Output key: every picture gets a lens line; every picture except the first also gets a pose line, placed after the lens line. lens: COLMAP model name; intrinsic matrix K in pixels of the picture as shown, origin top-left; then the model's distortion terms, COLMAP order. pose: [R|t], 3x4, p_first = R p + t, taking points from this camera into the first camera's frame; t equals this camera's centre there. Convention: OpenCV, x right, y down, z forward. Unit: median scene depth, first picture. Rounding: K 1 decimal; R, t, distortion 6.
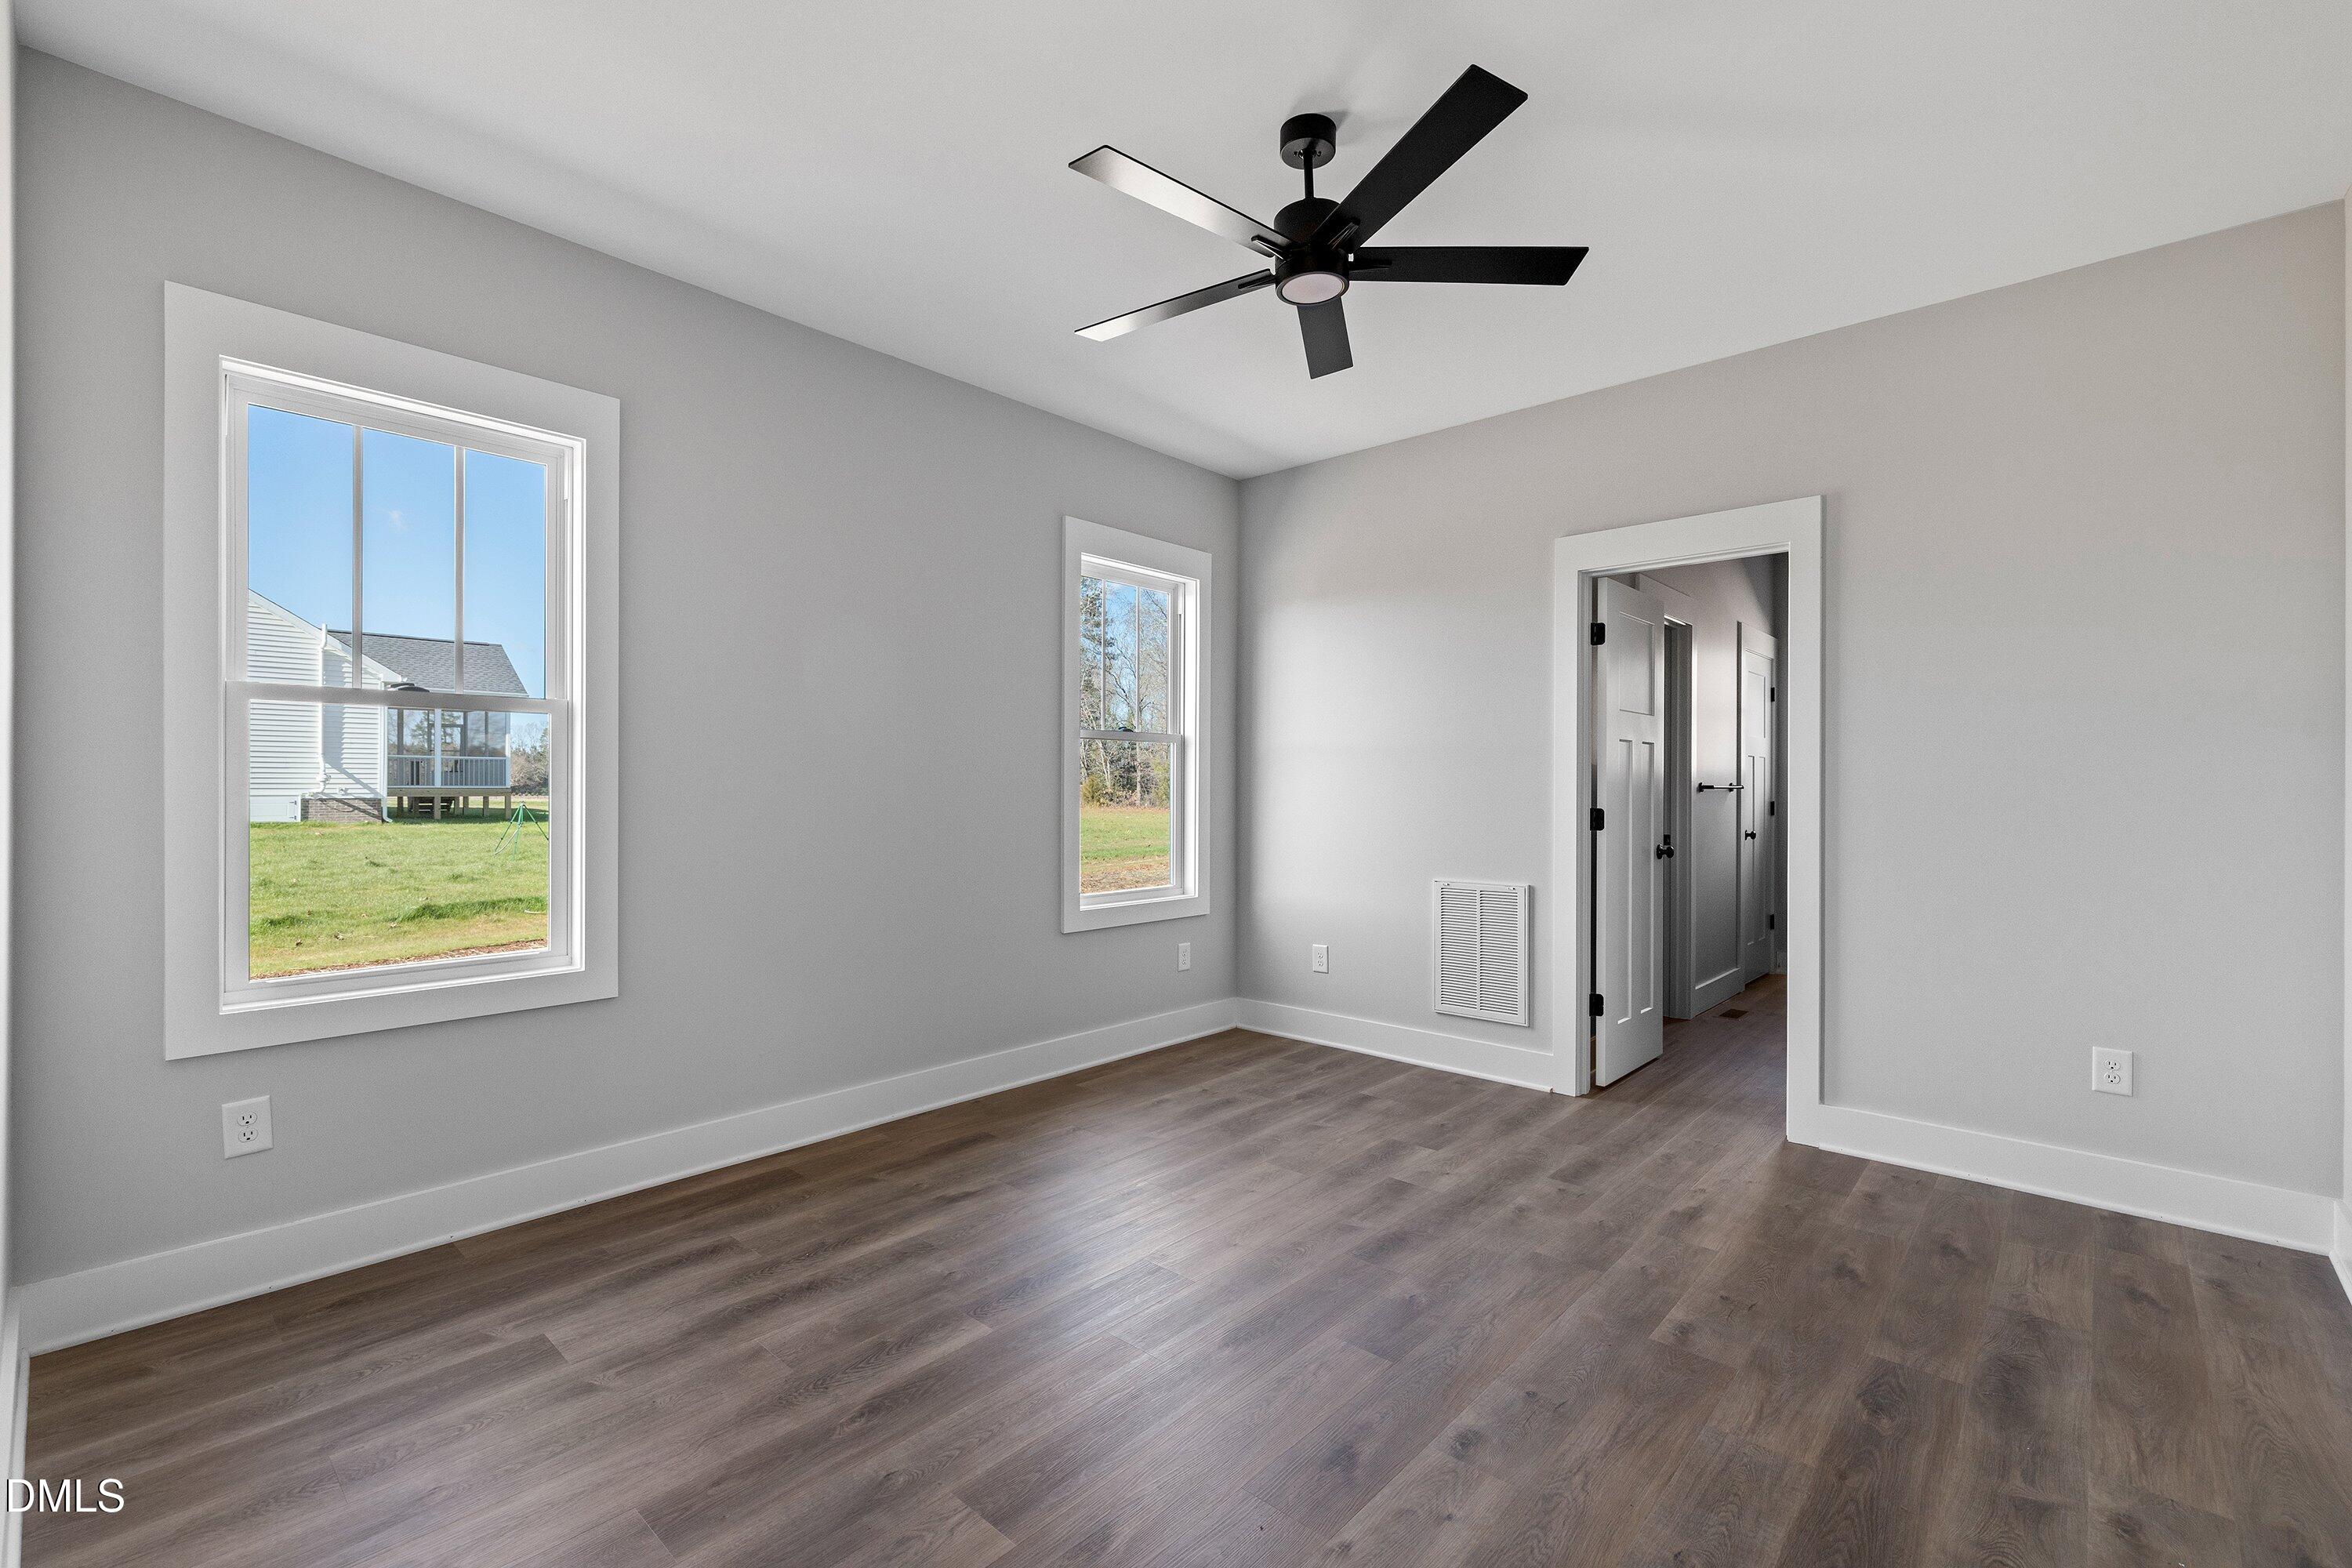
lens RADIAL K [[1014.9, 0, 1180.0], [0, 1014.9, 787.4], [0, 0, 1]] dist [0.001163, -0.000135]
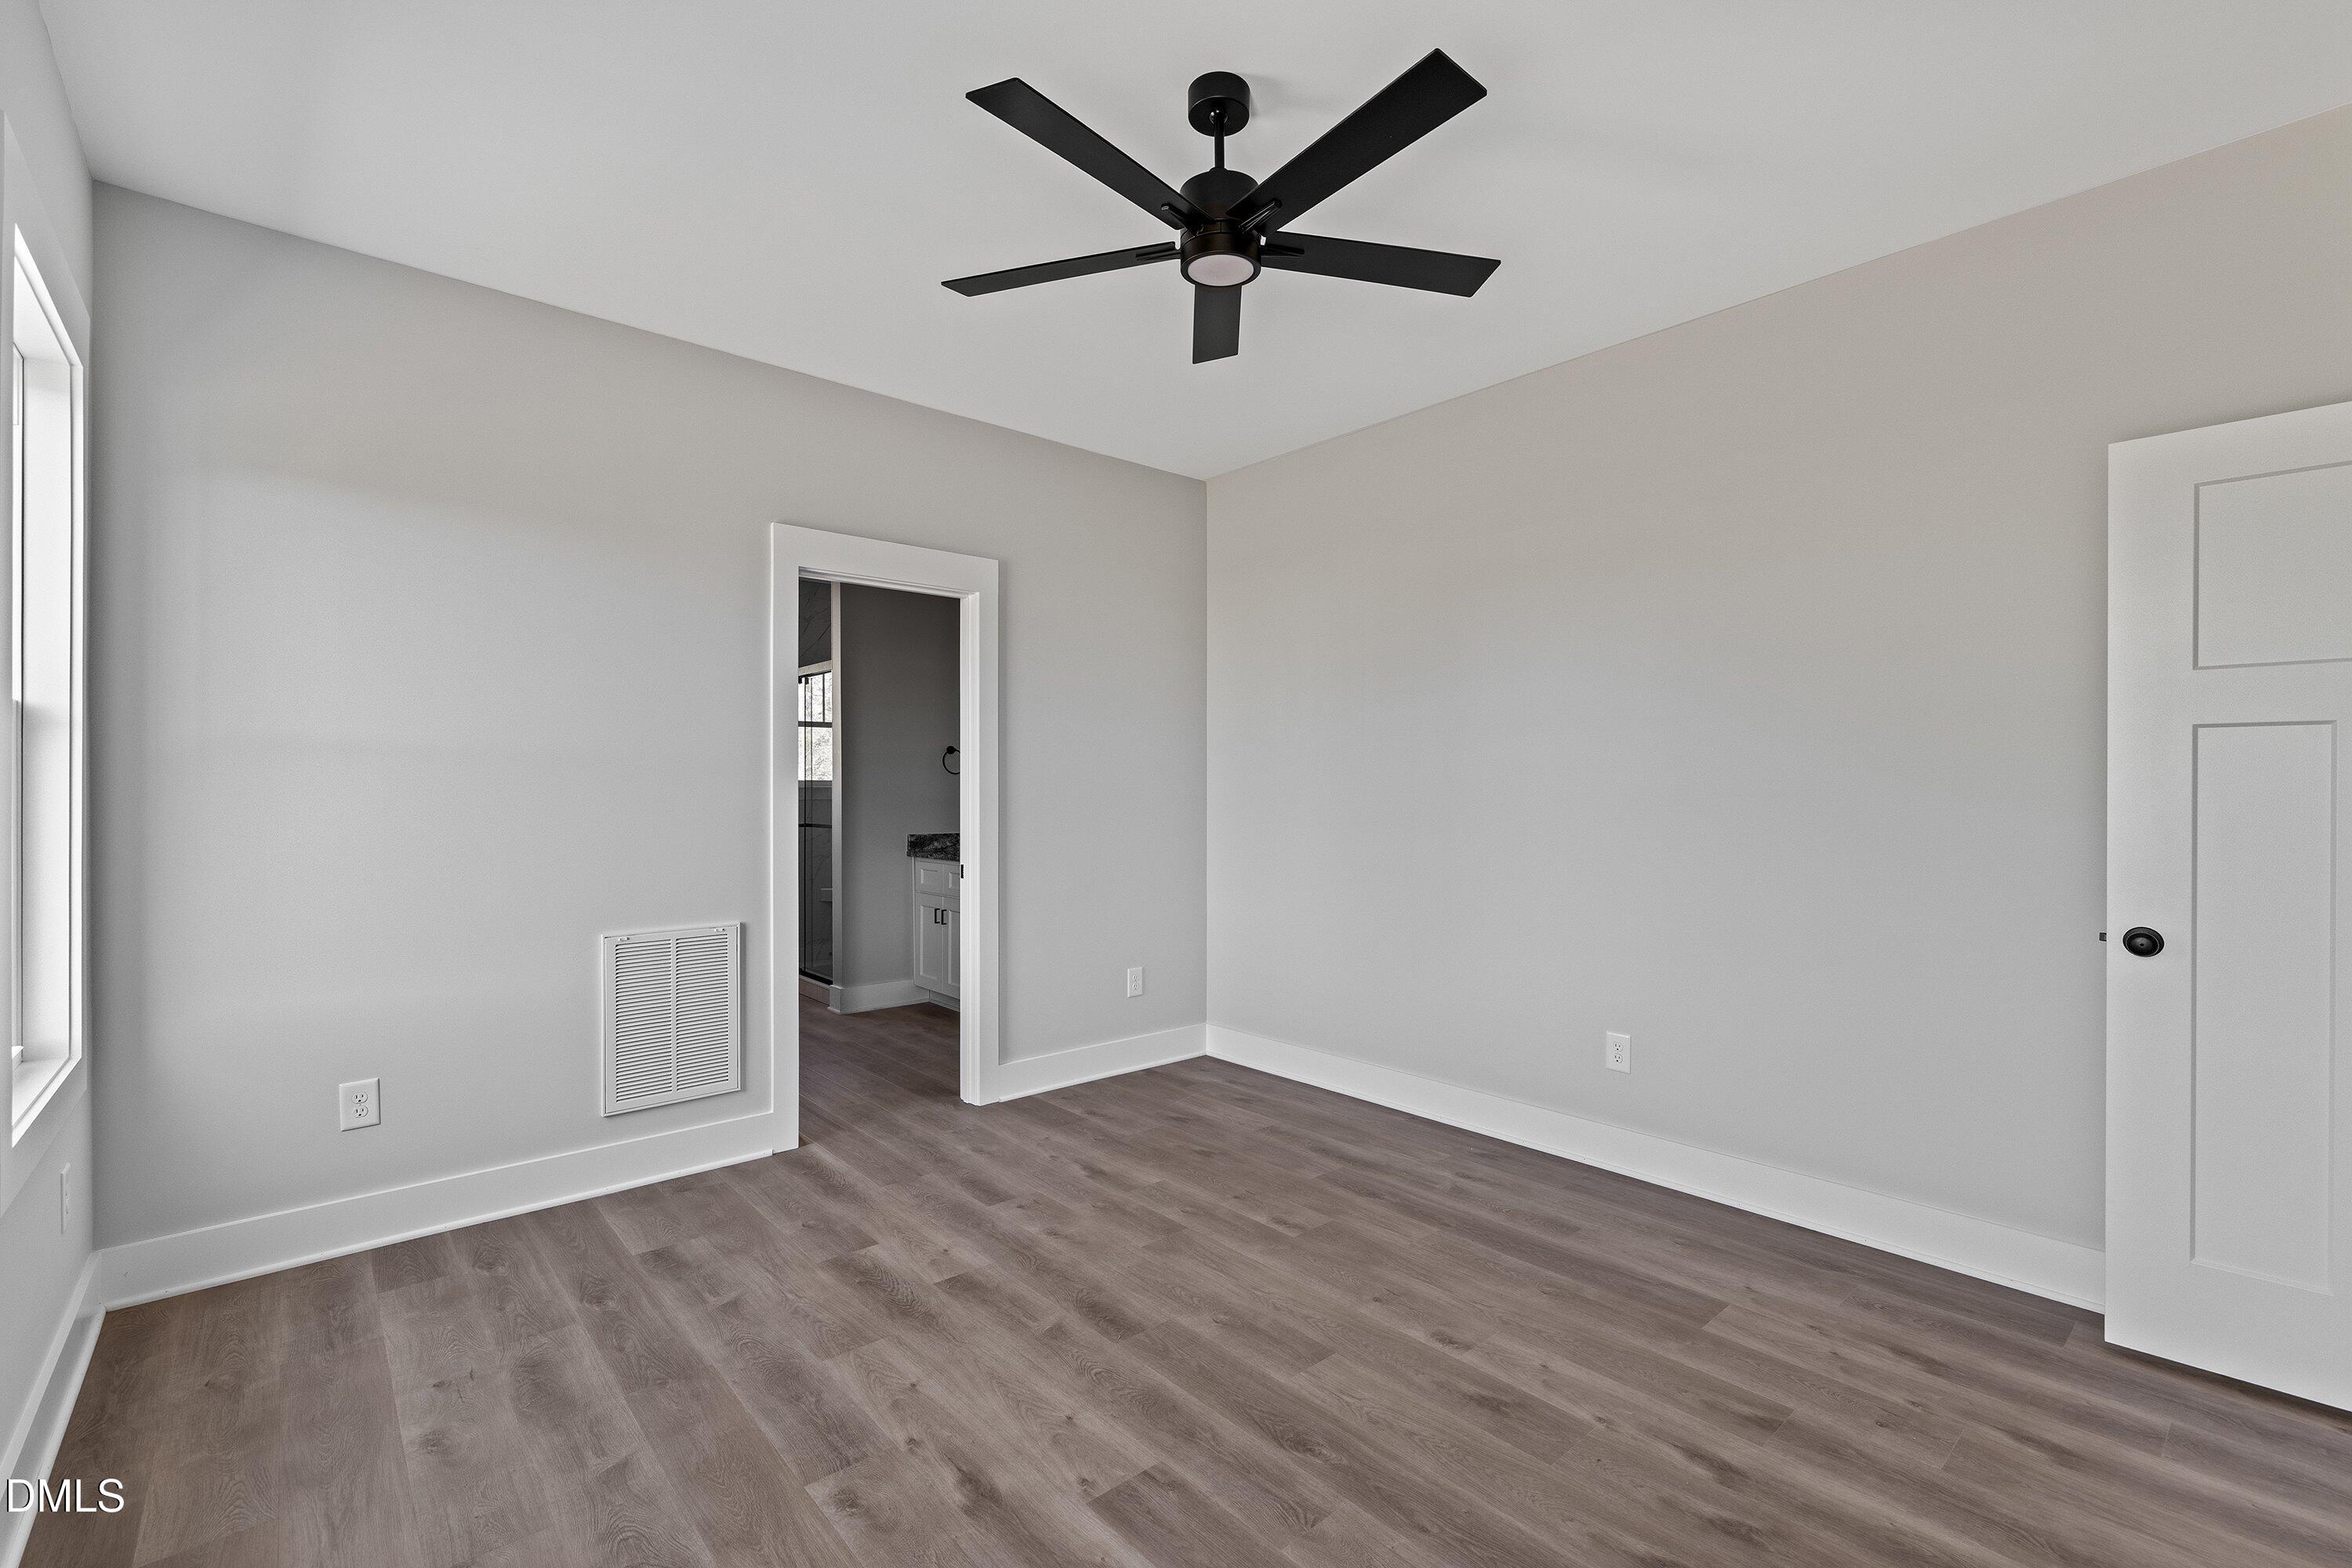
lens RADIAL K [[1014.9, 0, 1178.1], [0, 1014.9, 790.4], [0, 0, 1]] dist [0.001163, -0.000135]
pose [[0.119303, -0.005990, 0.992840, -0.611263], [0.001924, 0.999981, 0.005802, -0.024078], [-0.992856, 0.001218, 0.119313, 0.727450]]
